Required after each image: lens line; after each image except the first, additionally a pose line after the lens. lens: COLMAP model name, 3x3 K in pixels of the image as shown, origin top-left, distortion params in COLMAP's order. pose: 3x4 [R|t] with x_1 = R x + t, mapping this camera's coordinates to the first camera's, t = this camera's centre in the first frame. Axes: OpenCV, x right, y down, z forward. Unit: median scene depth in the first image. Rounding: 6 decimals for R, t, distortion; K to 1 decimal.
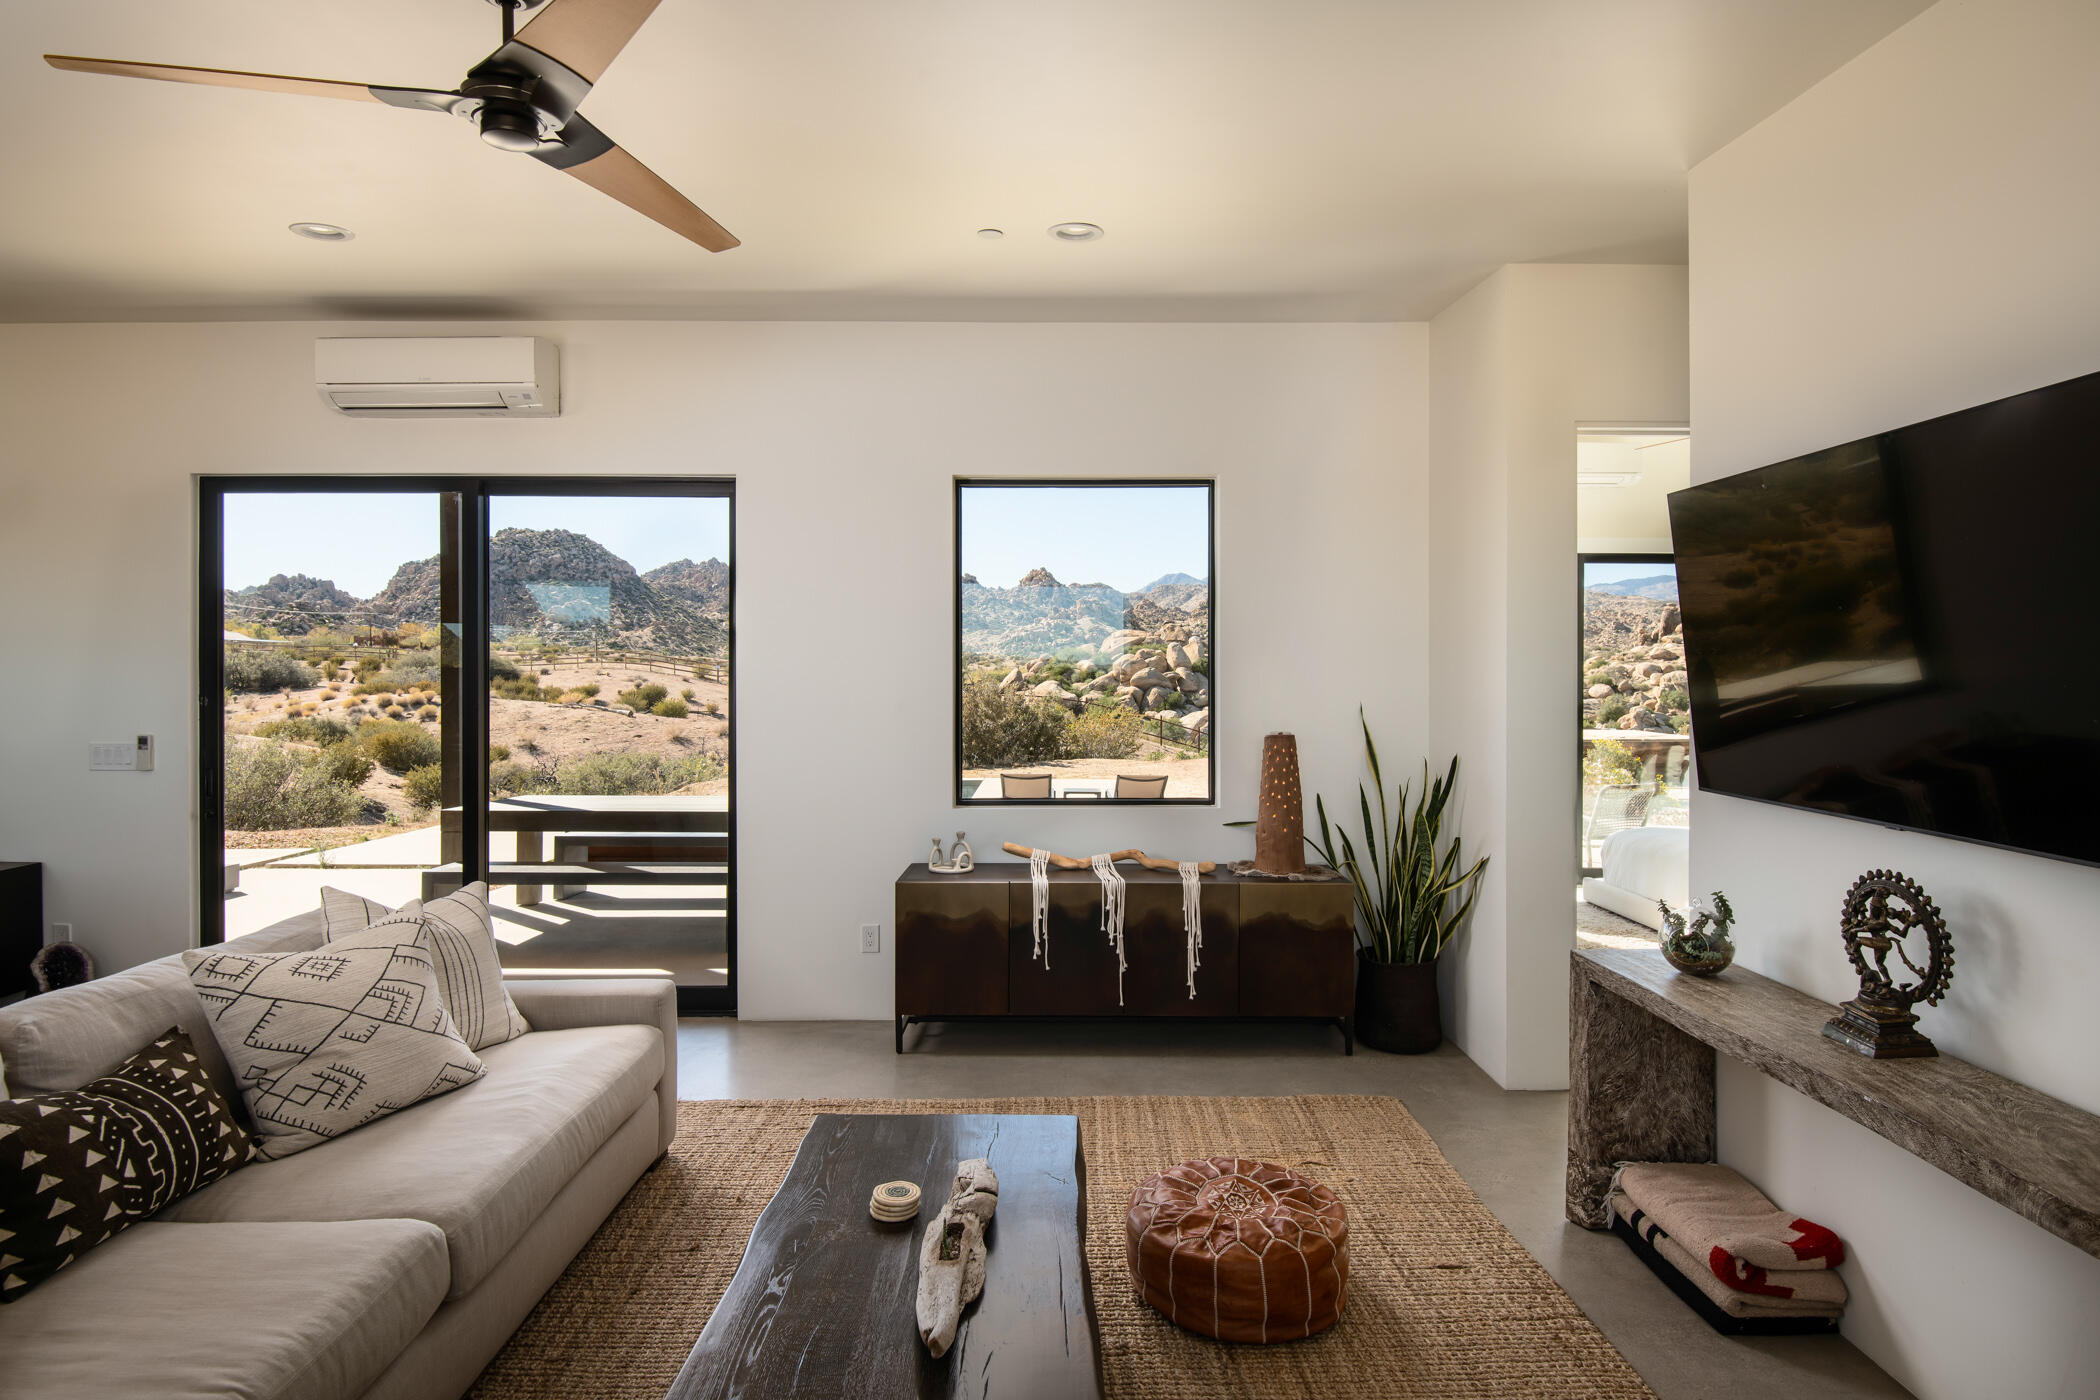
lens RADIAL K [[1111.8, 0, 1051.3], [0, 1111.8, 664.7], [0, 0, 1]] dist [0.001530, -0.009251]
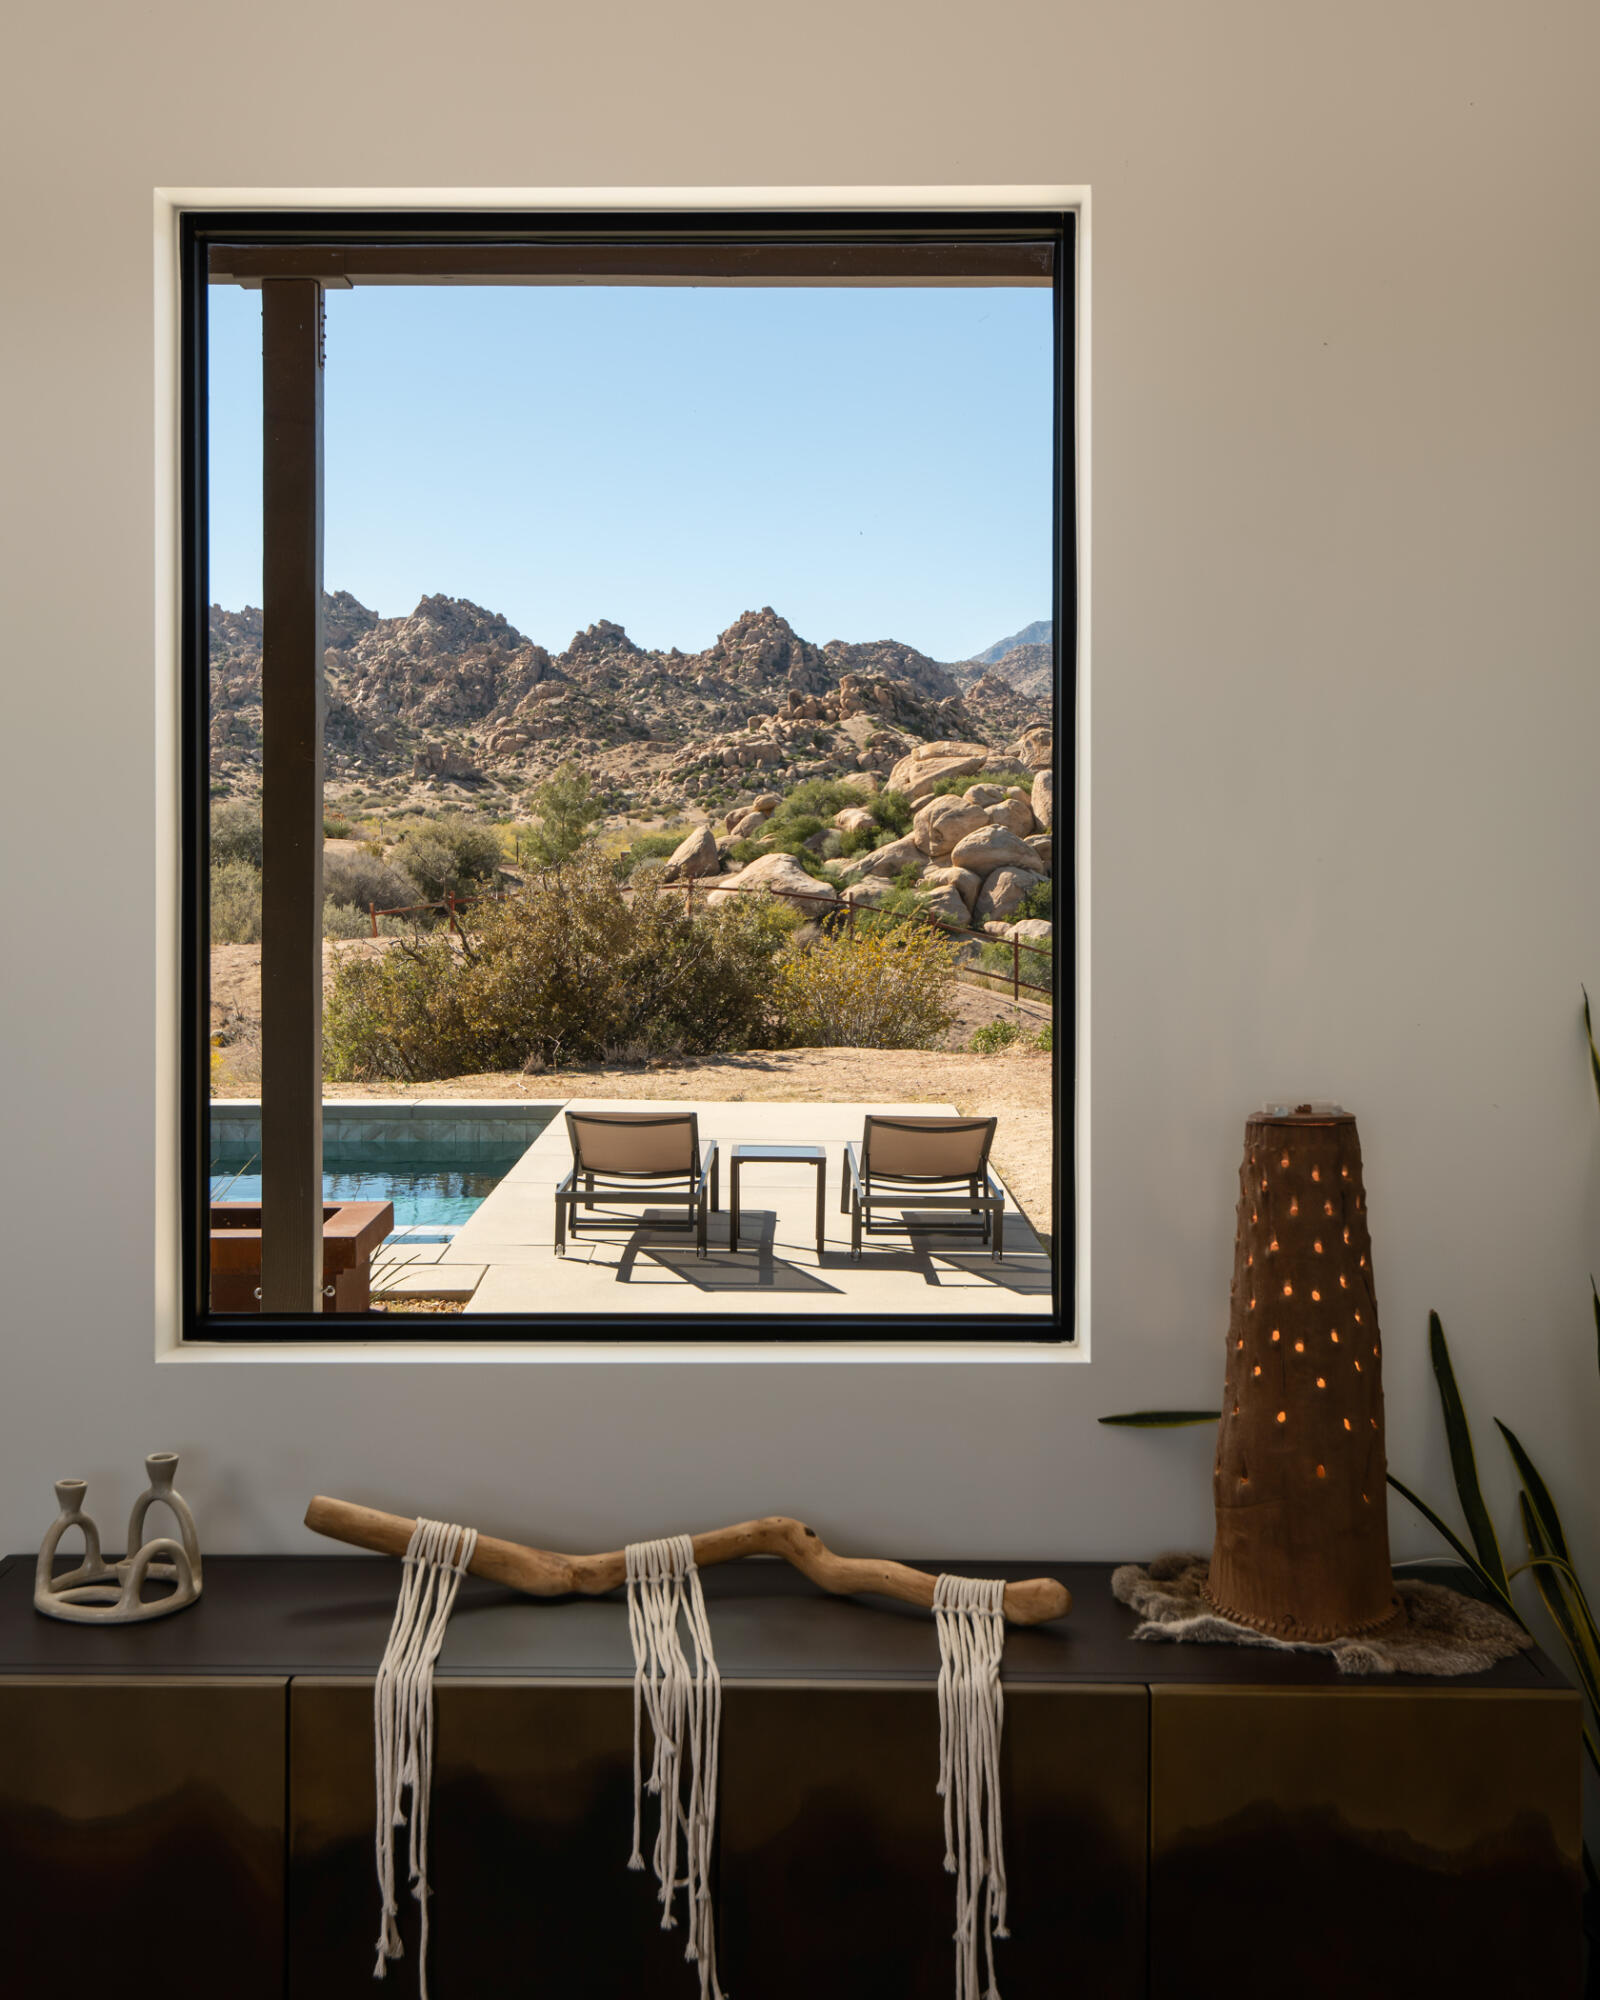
lens RADIAL K [[2386.2, 0, 763.5], [0, 2386.2, 824.1], [0, 0, 1]] dist [0.010470, 0.000000]
pose [[0.999942, 0.000864, -0.010763, 0.032379], [-0.000832, 0.999995, 0.002902, -0.004823], [0.010766, -0.002893, 0.999938, 0.167606]]
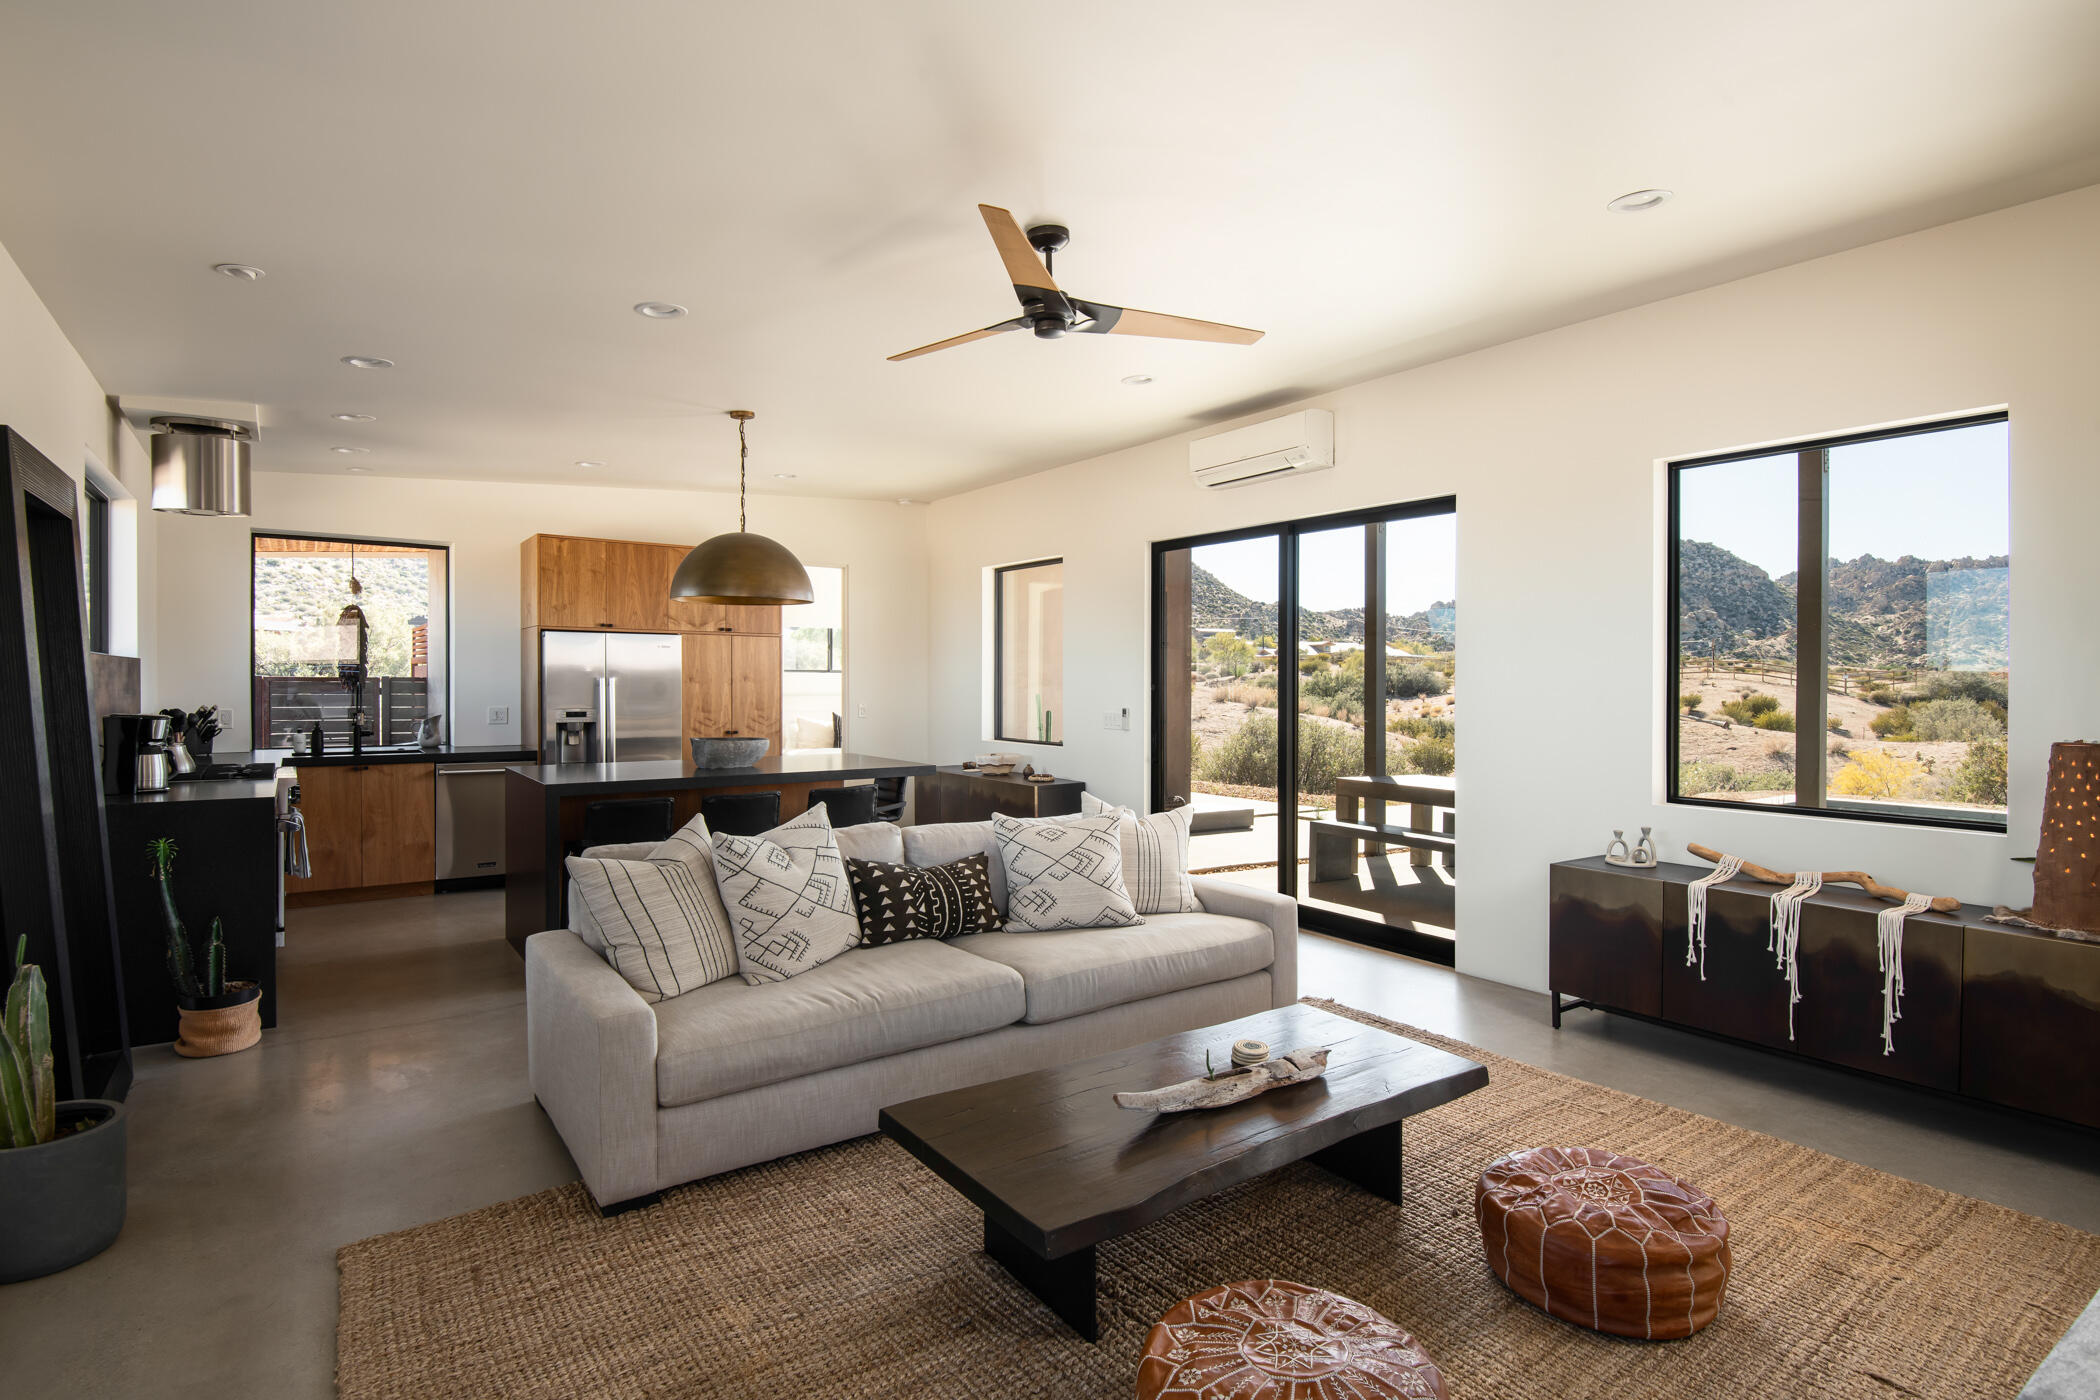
lens RADIAL K [[1056.8, 0, 1067.4], [0, 1056.8, 673.7], [0, 0, 1]] dist [-0.004329, -0.004669]
pose [[0.581246, -0.001621, -0.813726, 0.158548], [-0.000188, 0.999998, -0.002126, 0.007487], [0.813728, 0.001389, 0.581244, 0.019965]]
